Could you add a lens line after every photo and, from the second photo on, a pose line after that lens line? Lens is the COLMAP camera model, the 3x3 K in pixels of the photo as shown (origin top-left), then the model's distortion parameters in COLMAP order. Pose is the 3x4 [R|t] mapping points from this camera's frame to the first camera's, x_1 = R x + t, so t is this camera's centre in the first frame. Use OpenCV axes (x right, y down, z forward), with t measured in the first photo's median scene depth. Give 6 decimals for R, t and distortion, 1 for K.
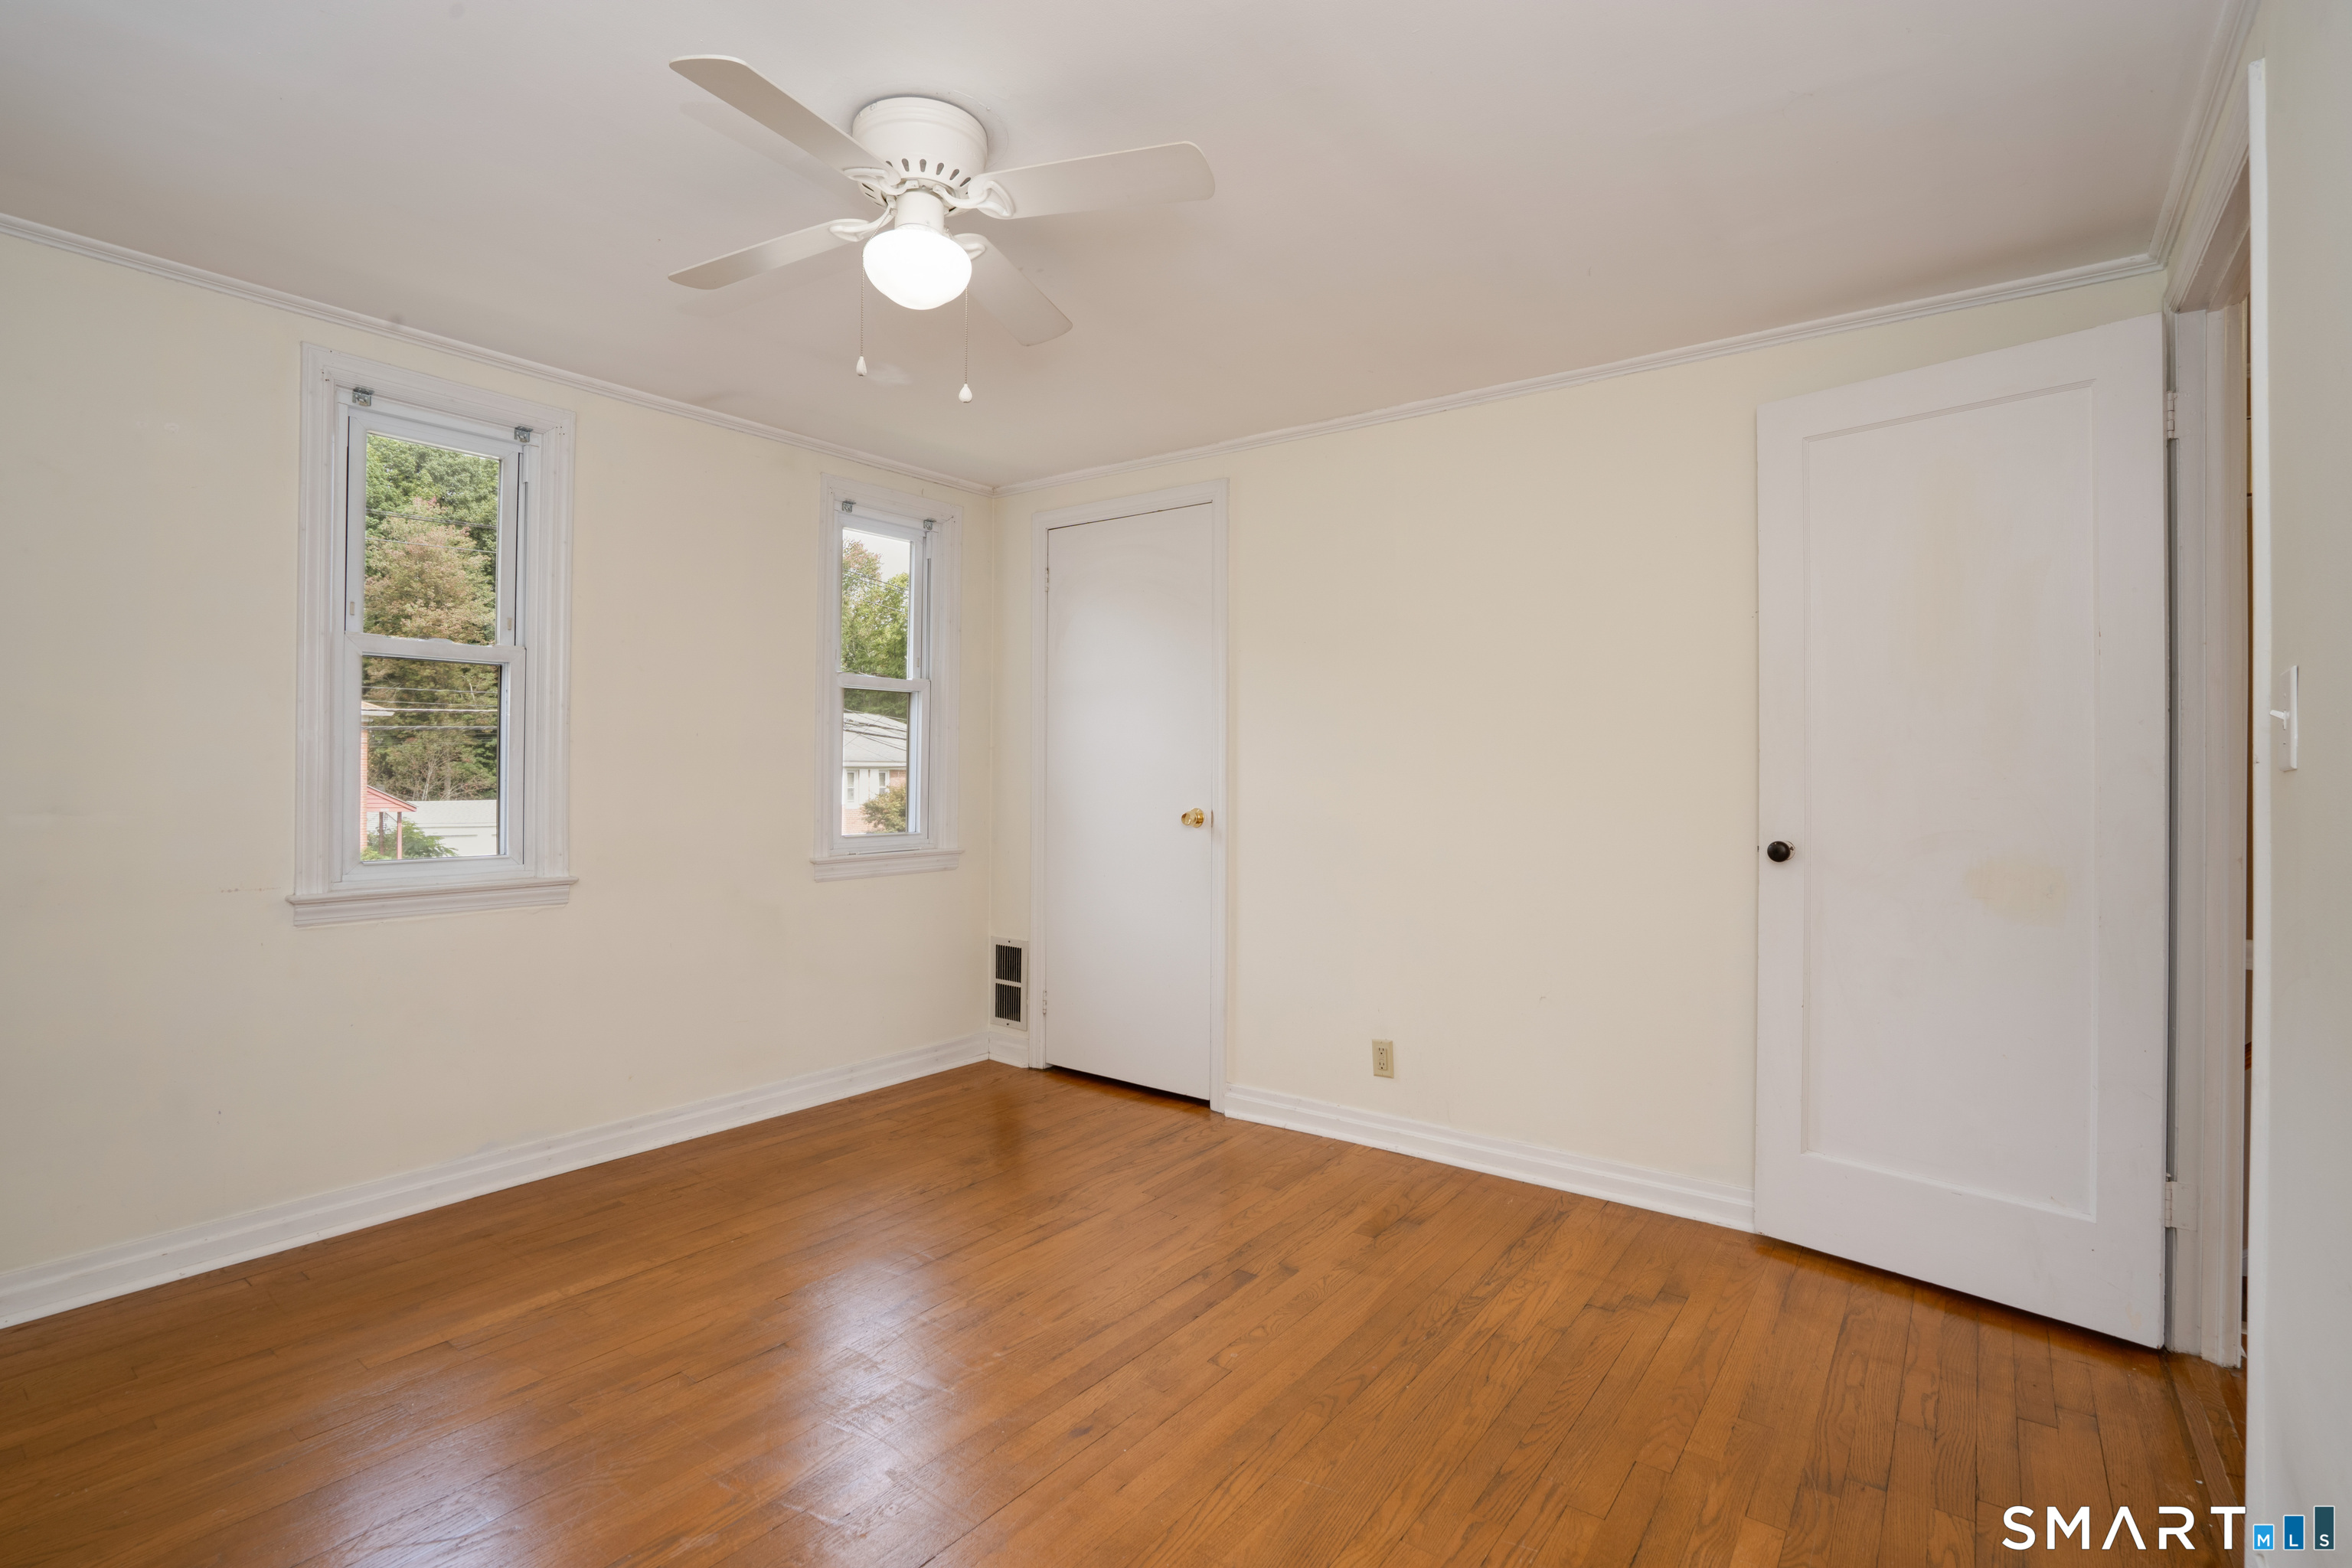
lens RADIAL K [[1078.7, 0, 1176.0], [0, 1078.7, 784.0], [0, 0, 1]] dist [-0.060837, 0.024161]
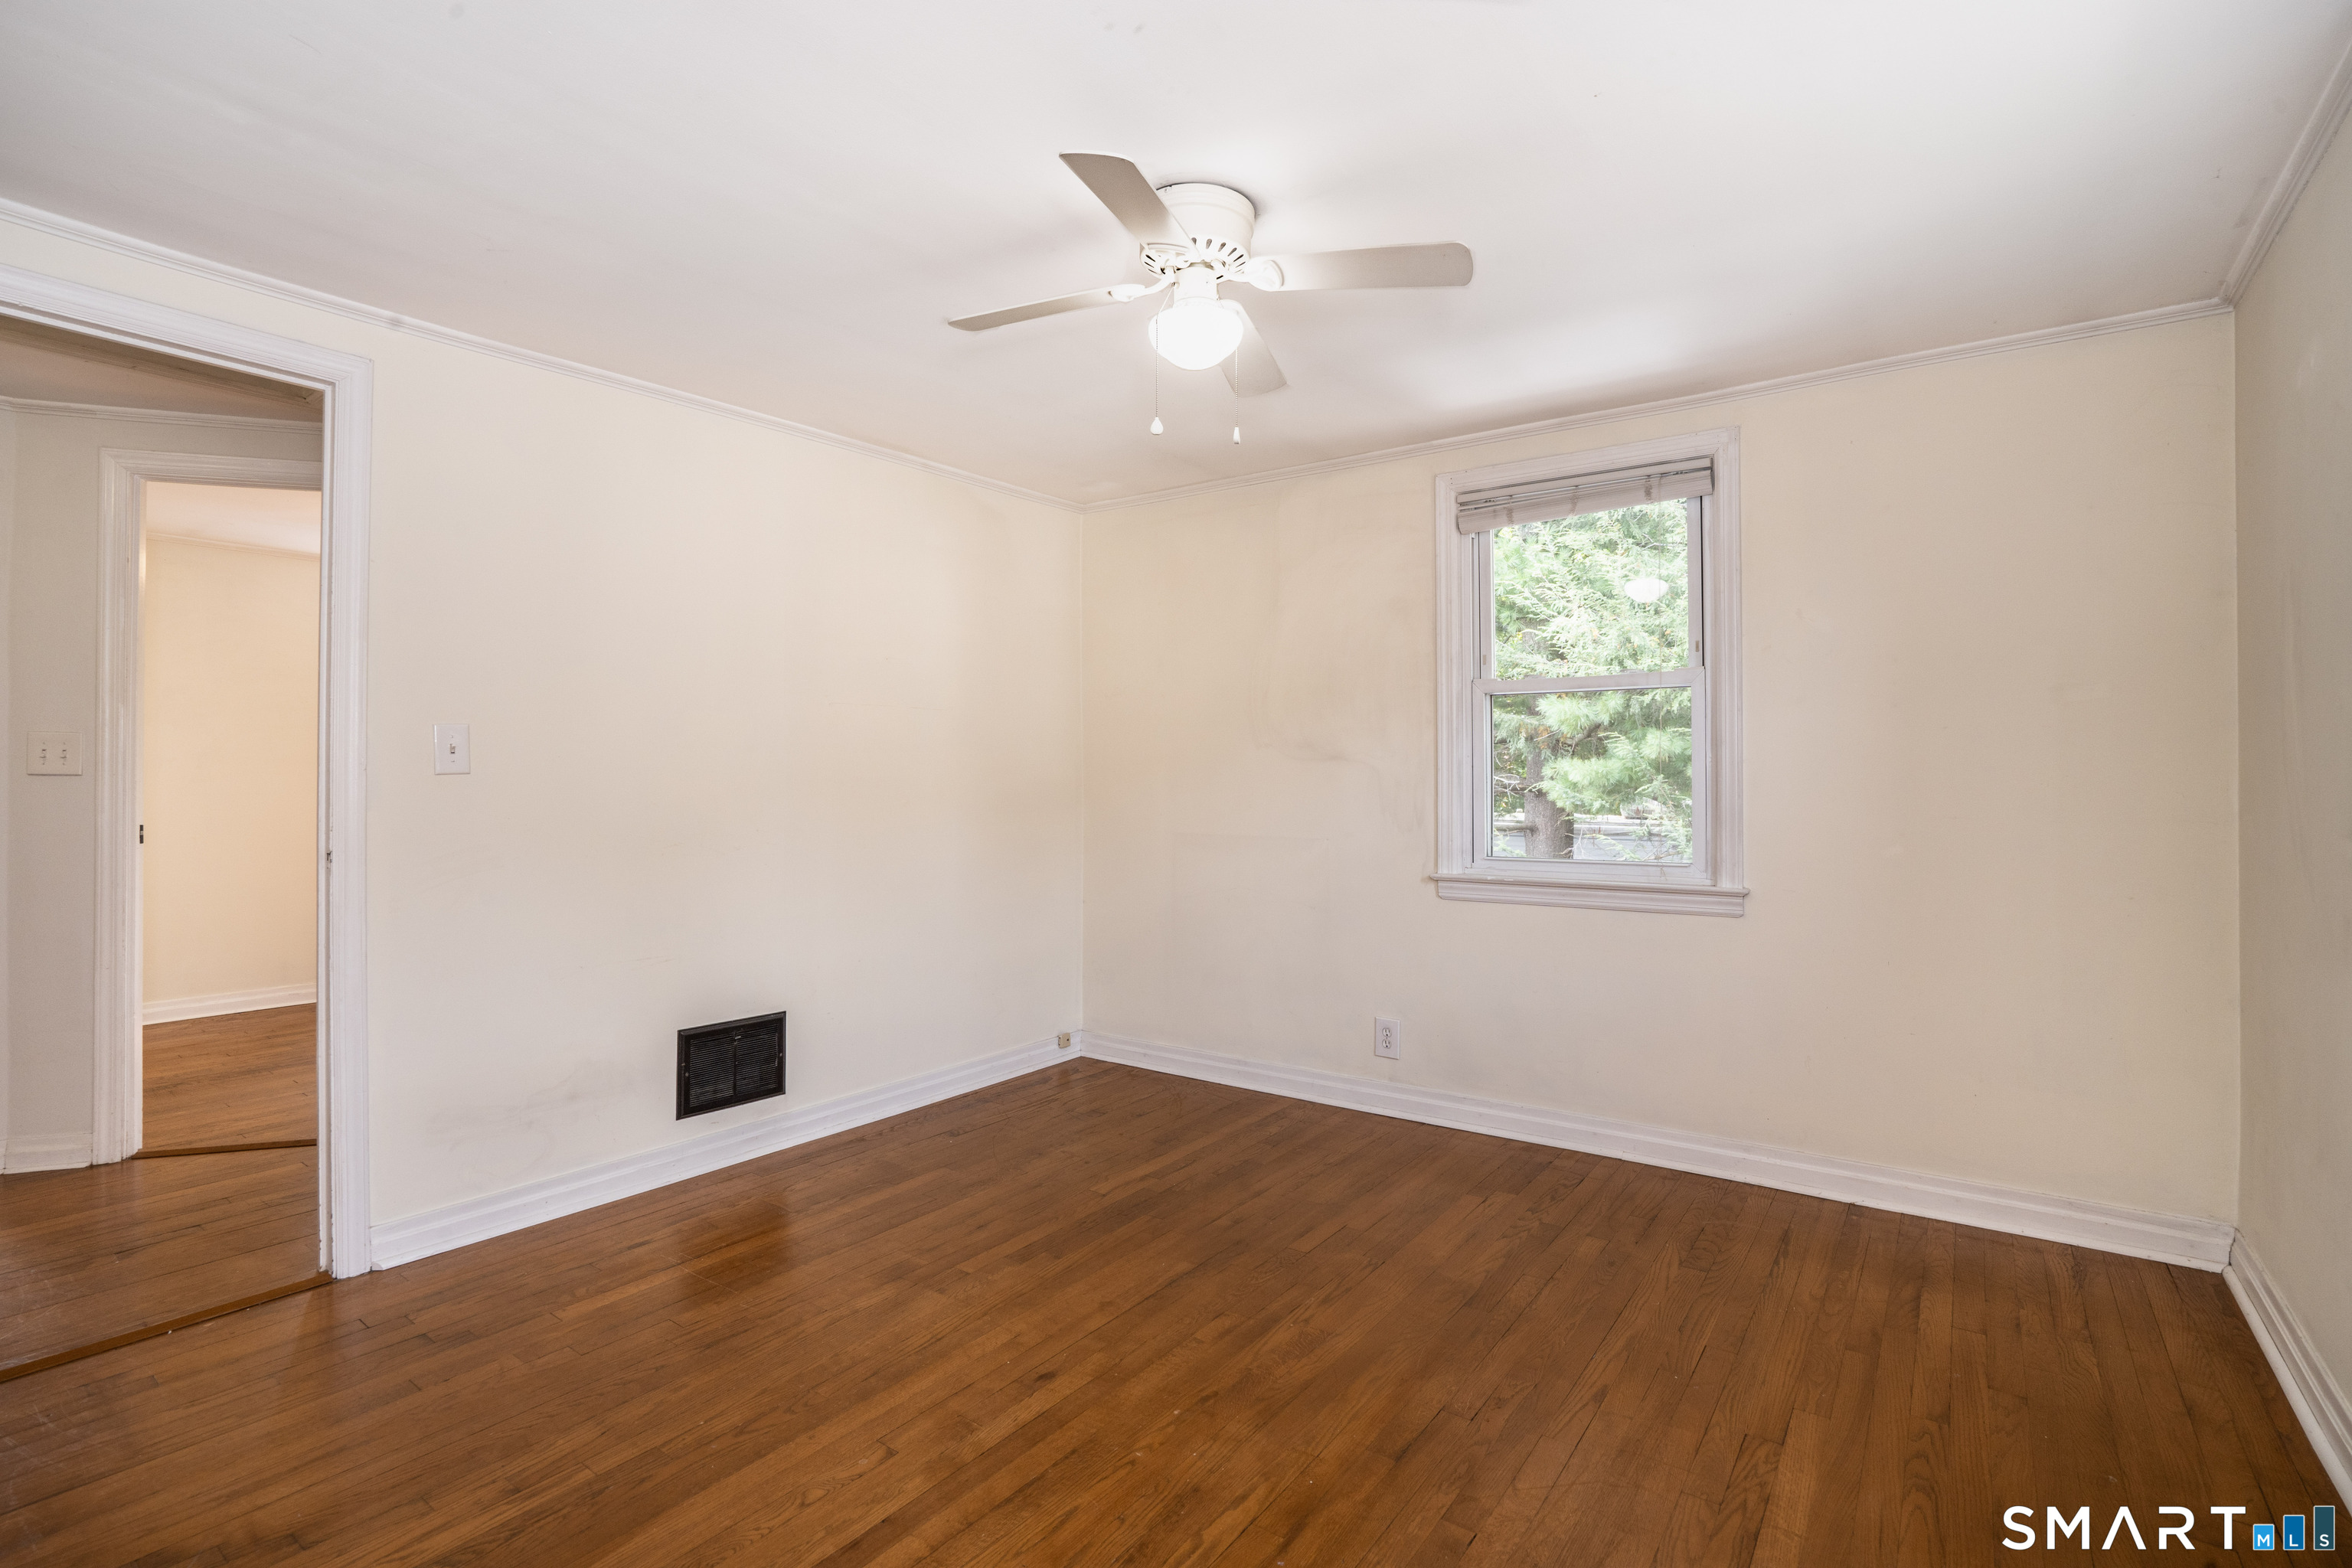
lens RADIAL K [[1078.7, 0, 1176.0], [0, 1078.7, 784.0], [0, 0, 1]] dist [-0.060837, 0.024161]
pose [[-0.999893, -0.007913, -0.012336, -0.191392], [-0.008078, 0.999879, 0.013322, -0.021344], [0.012229, 0.013421, -0.999835, 1.936944]]
